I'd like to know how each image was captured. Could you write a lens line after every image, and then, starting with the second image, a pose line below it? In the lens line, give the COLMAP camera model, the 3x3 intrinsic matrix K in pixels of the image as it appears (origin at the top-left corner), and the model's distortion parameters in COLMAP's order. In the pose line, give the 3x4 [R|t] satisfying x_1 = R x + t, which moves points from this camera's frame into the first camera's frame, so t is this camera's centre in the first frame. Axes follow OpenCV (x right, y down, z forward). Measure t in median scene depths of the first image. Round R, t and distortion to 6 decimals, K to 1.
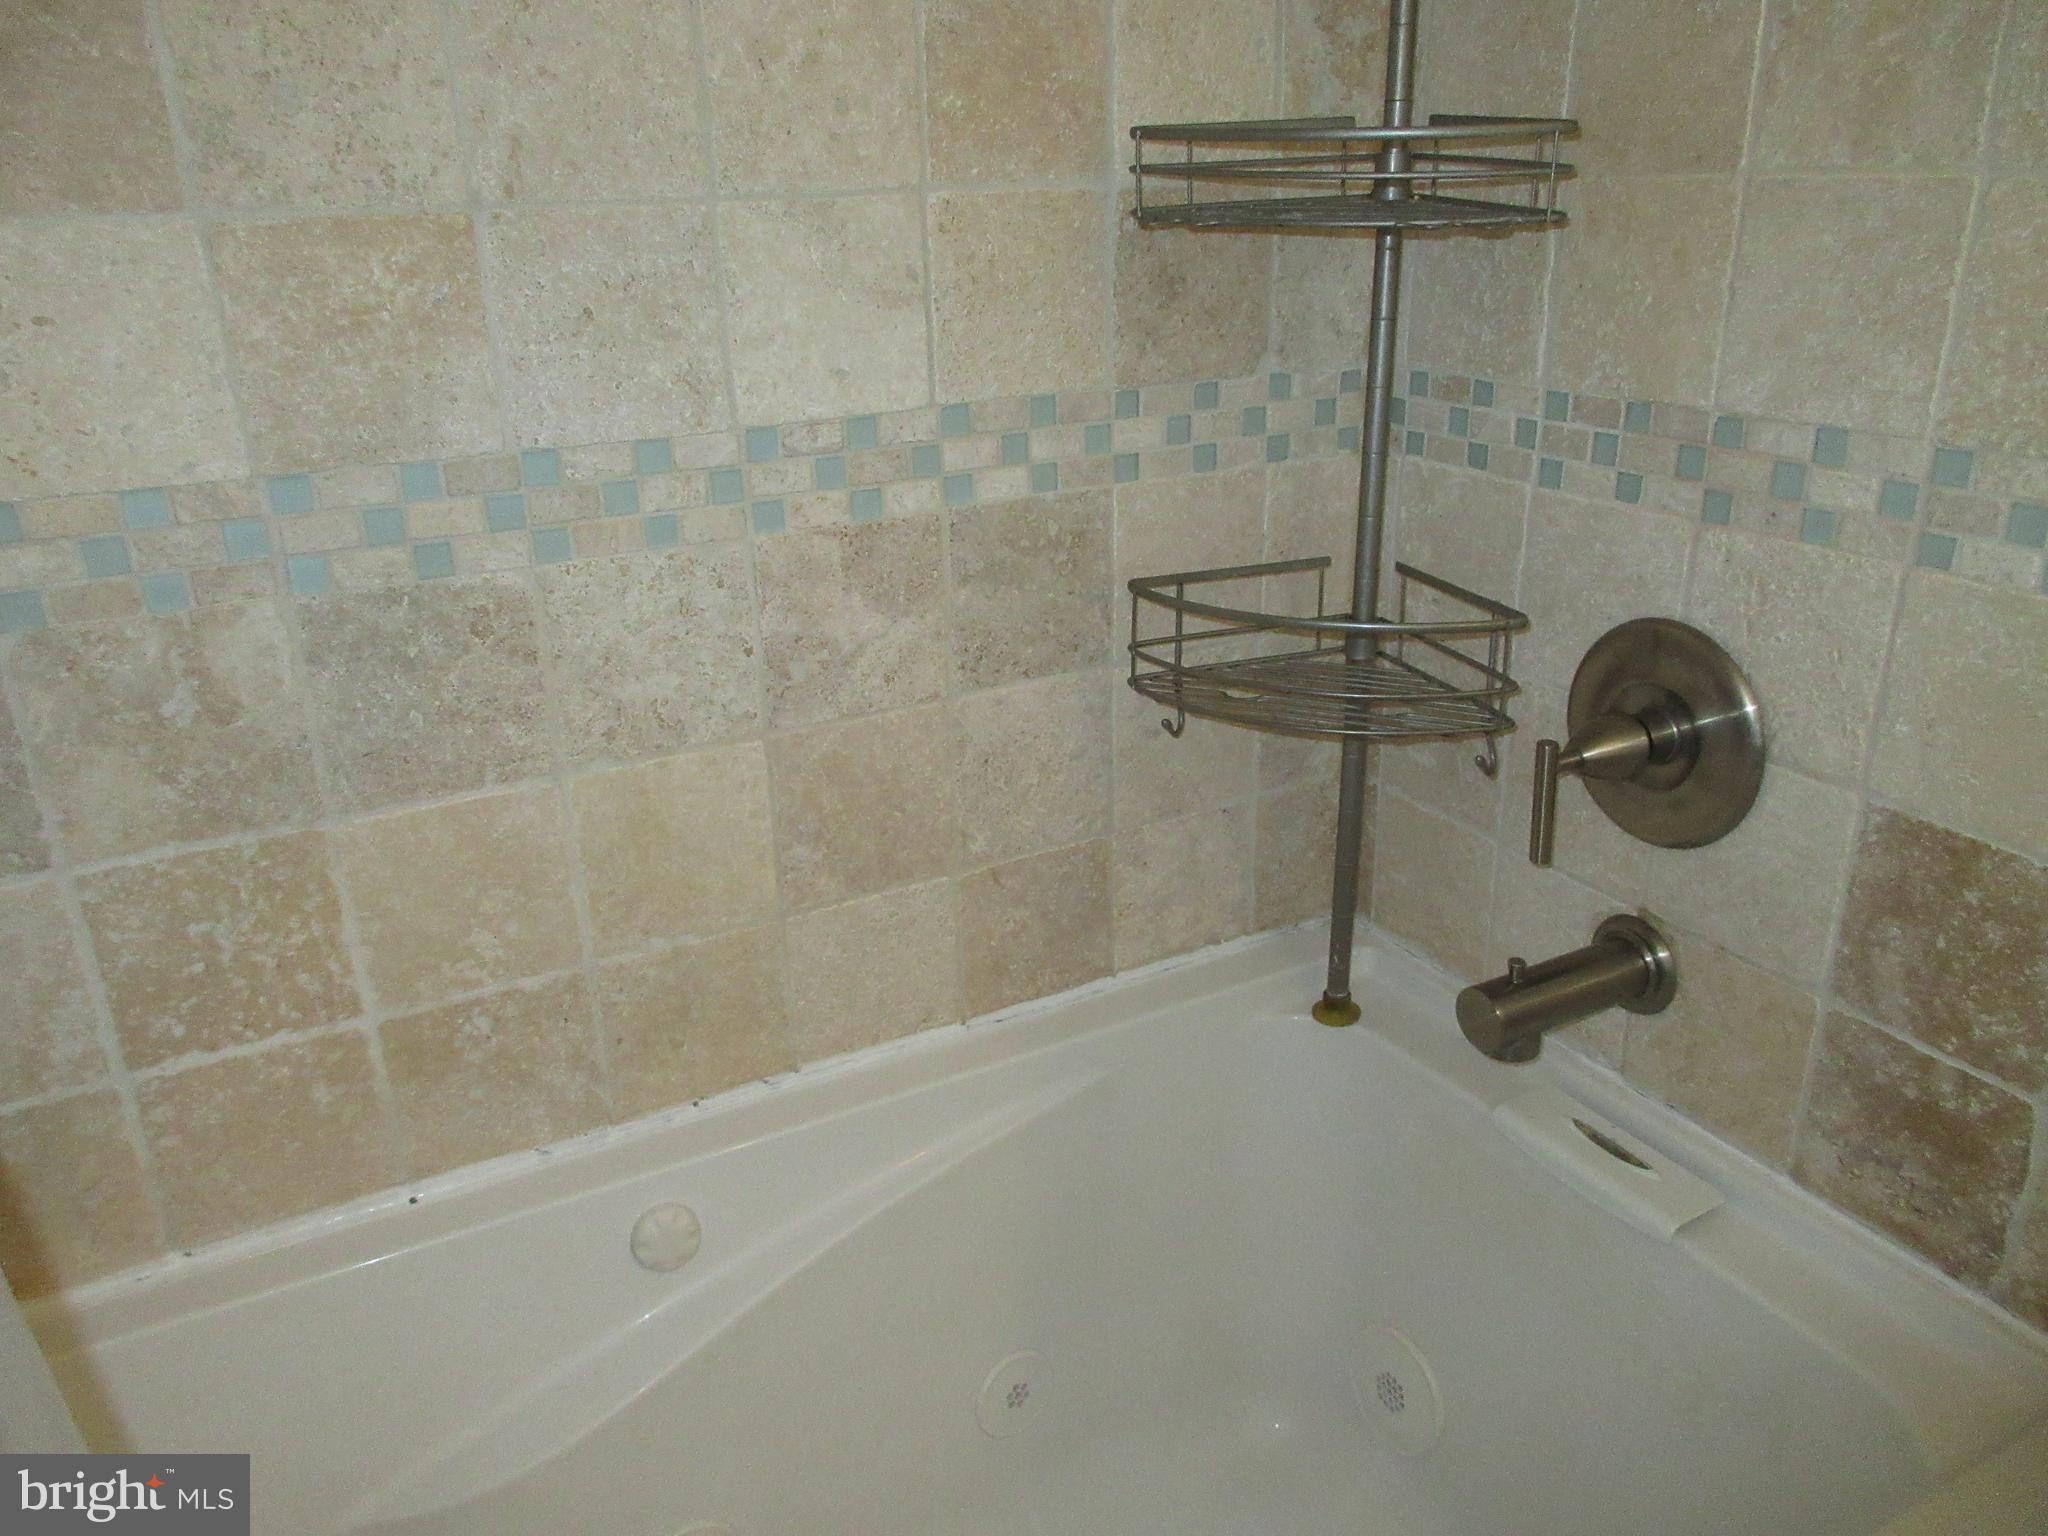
lens RADIAL K [[1519.1, 0, 1024.8], [0, 1519.1, 764.7], [0, 0, 1]] dist [0.006408, -0.002541]
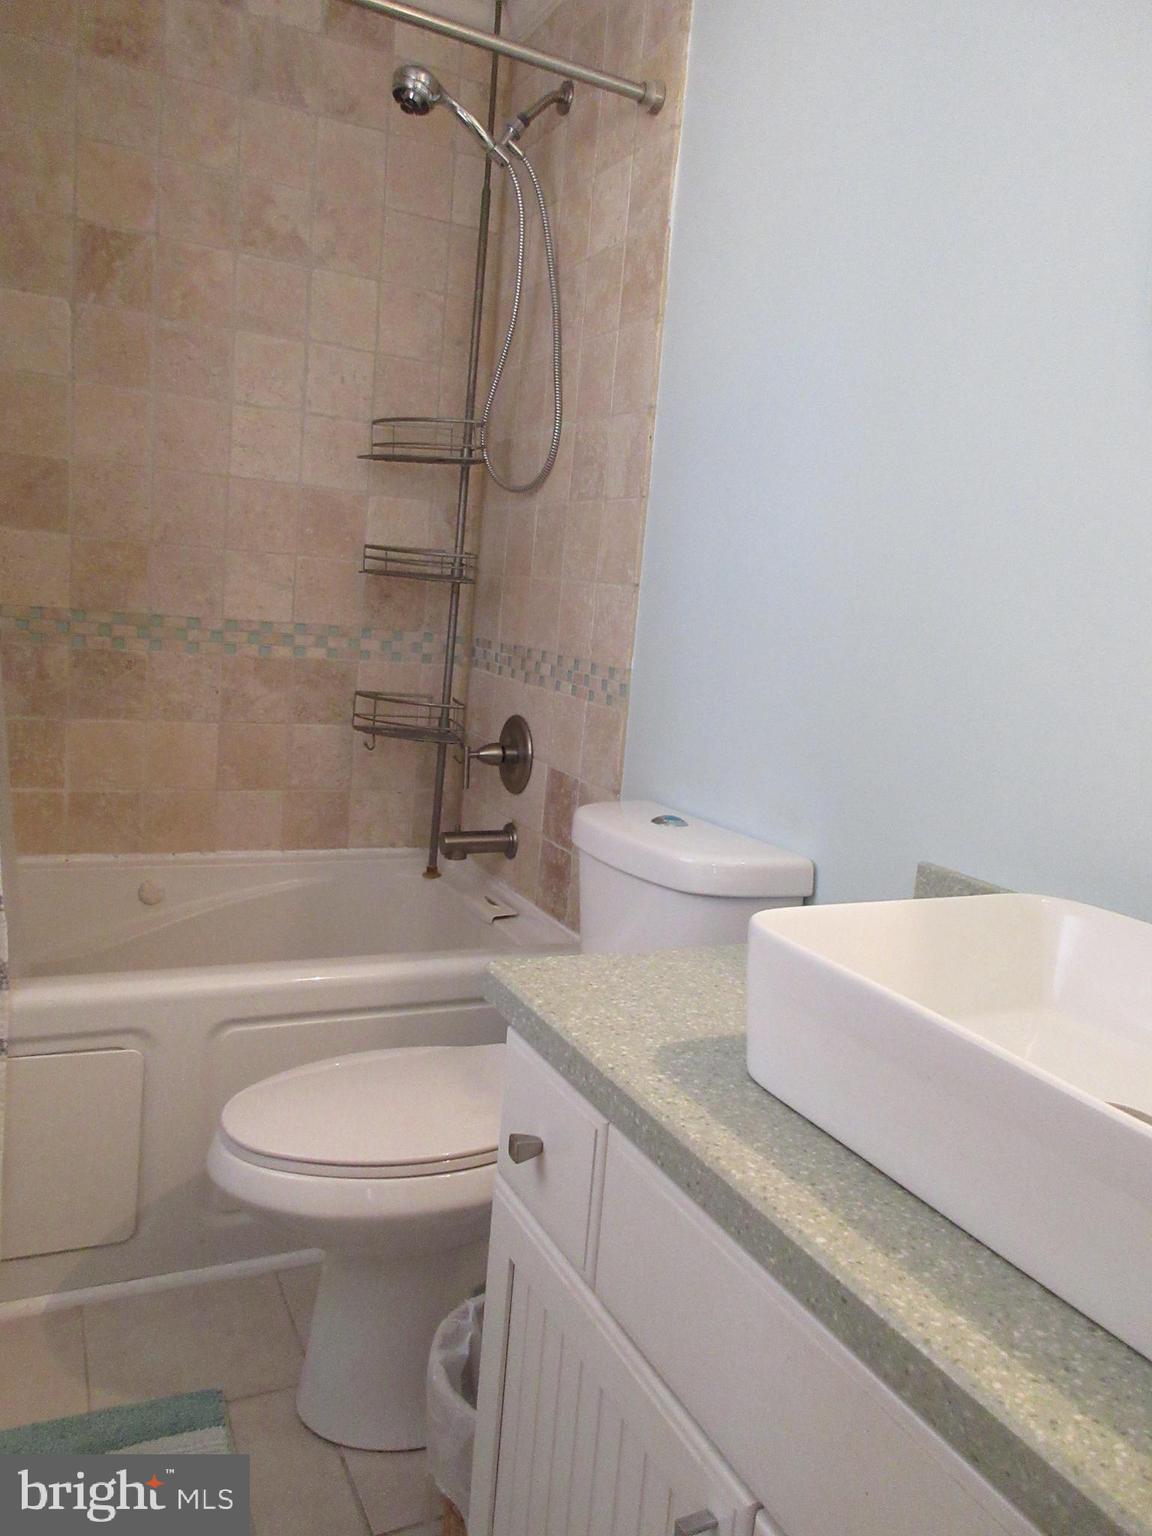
lens RADIAL K [[1139.3, 0, 575.5], [0, 1139.3, 768.9], [0, 0, 1]] dist [0.006408, -0.002541]
pose [[0.992680, 0.116928, -0.030223, 0.602314], [-0.120728, 0.967449, -0.222413, 0.483961], [0.003233, 0.224434, 0.974484, -1.147879]]
